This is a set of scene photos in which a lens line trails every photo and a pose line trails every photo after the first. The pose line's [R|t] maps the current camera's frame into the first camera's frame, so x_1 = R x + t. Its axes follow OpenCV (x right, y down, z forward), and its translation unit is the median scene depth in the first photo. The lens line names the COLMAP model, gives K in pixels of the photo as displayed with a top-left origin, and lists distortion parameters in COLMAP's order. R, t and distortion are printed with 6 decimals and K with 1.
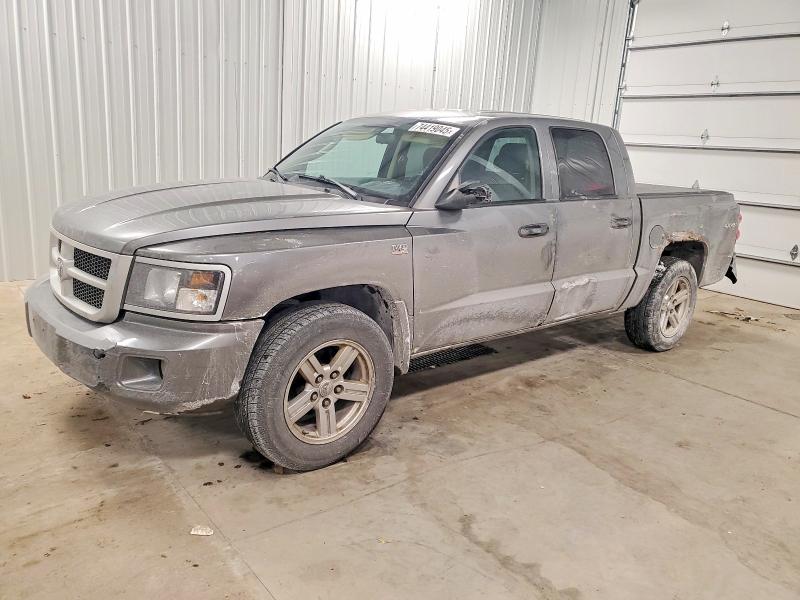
lens RADIAL K [[612.2, 0, 400.0], [0, 612.2, 300.0], [0, 0, 1]] dist [0.008016, 0.000456]
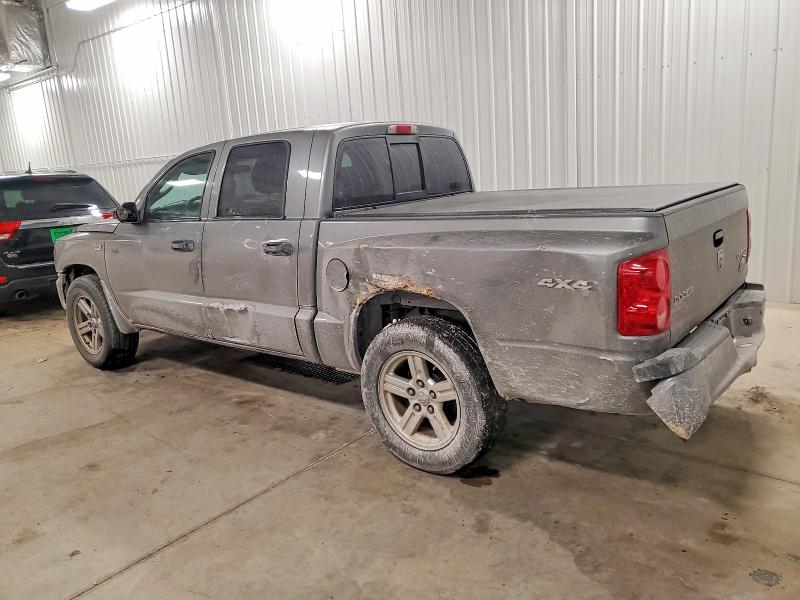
lens RADIAL K [[612.2, 0, 400.0], [0, 612.2, 300.0], [0, 0, 1]] dist [0.008016, 0.000456]
pose [[0.199671, 0.136590, -0.970296, 1.248277], [-0.166891, 0.980509, 0.103684, -0.177955], [0.965546, 0.141231, 0.218575, 1.032865]]
